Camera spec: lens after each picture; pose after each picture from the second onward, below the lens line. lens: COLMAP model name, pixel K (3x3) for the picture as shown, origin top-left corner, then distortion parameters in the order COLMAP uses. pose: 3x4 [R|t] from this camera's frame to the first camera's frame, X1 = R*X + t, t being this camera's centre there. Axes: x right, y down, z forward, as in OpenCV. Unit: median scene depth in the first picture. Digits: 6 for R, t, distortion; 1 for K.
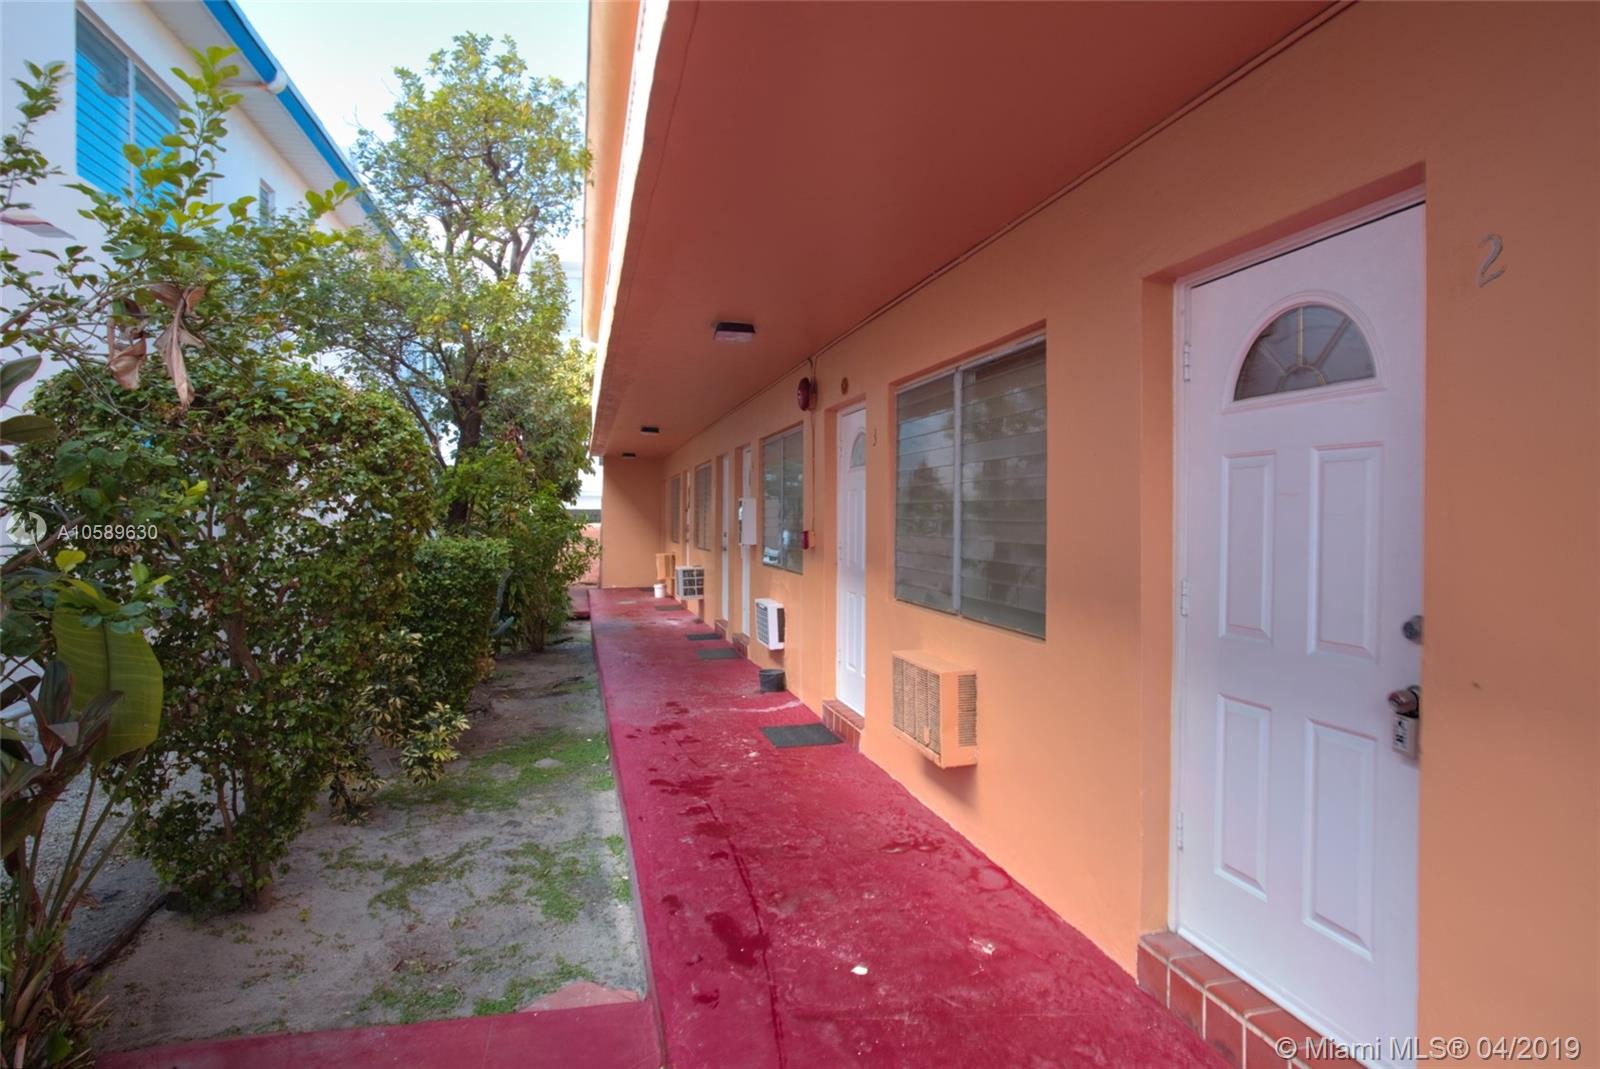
lens RADIAL K [[941.5, 0, 799.9], [0, 941.5, 530.1], [0, 0, 1]] dist [-0.046250, 0.027547]
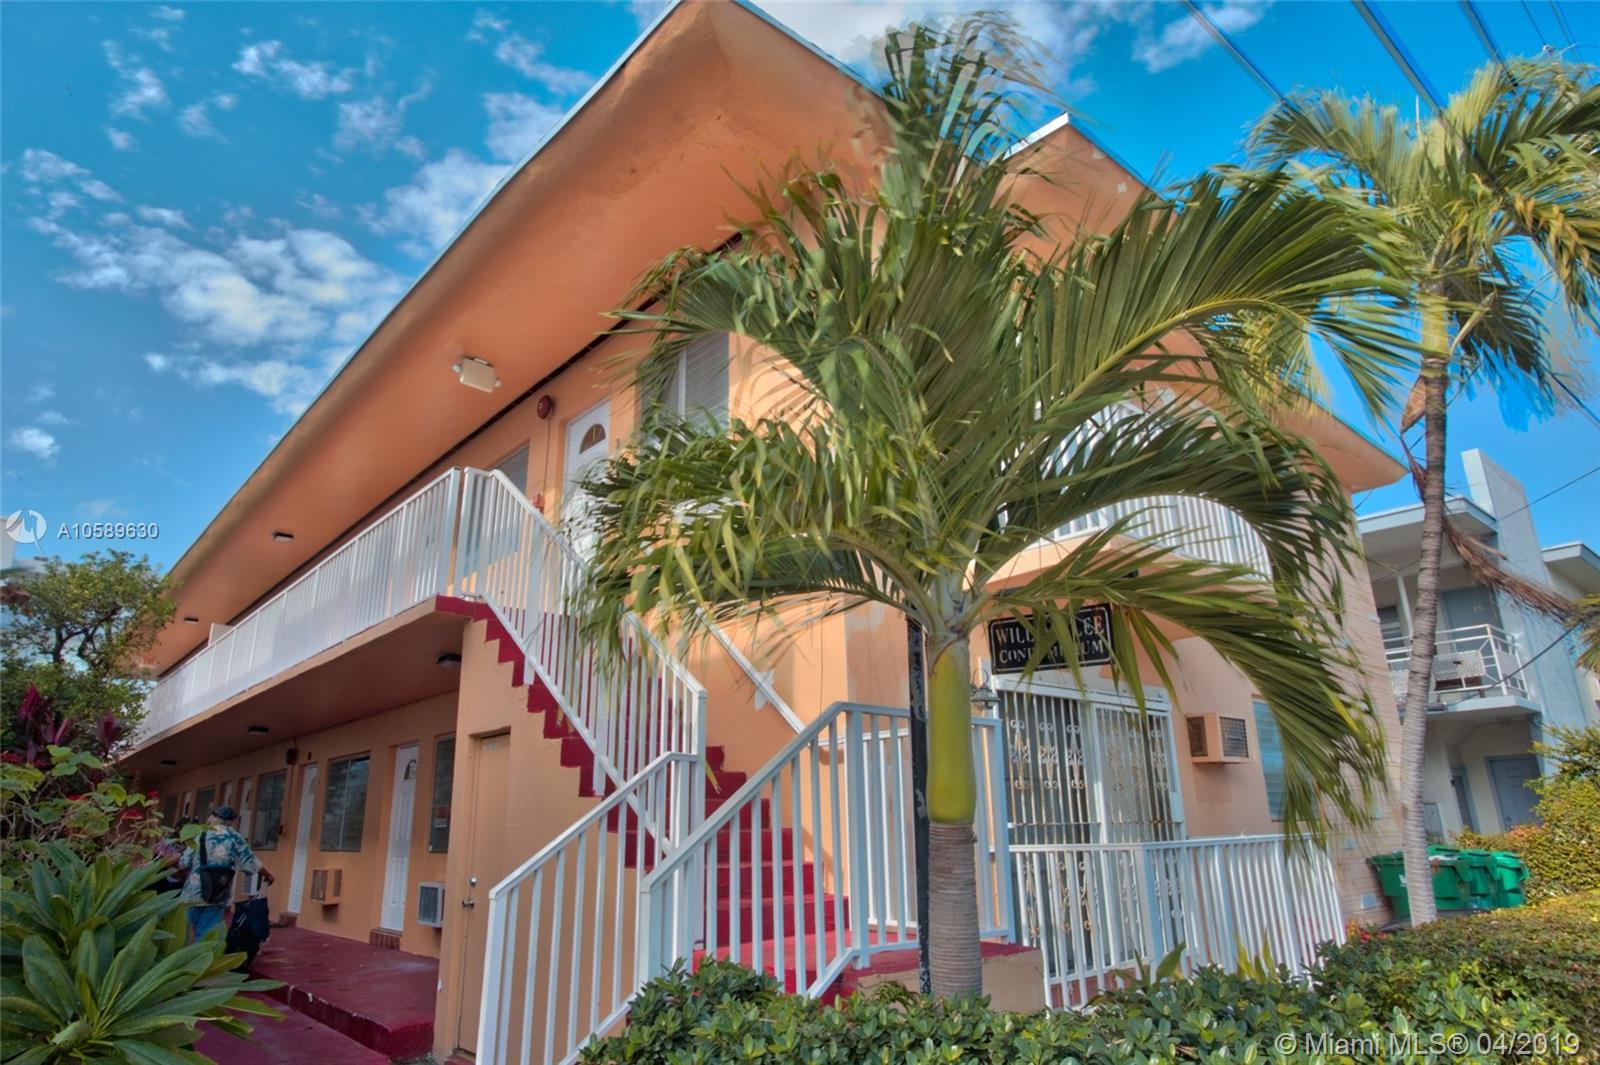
lens RADIAL K [[941.5, 0, 796.9], [0, 941.5, 535.3], [0, 0, 1]] dist [-0.046250, 0.027547]
pose [[0.880658, 0.126388, 0.456583, -0.007353], [0.027535, 0.948473, -0.315658, 0.072483], [-0.472952, 0.290559, 0.831800, -1.412036]]
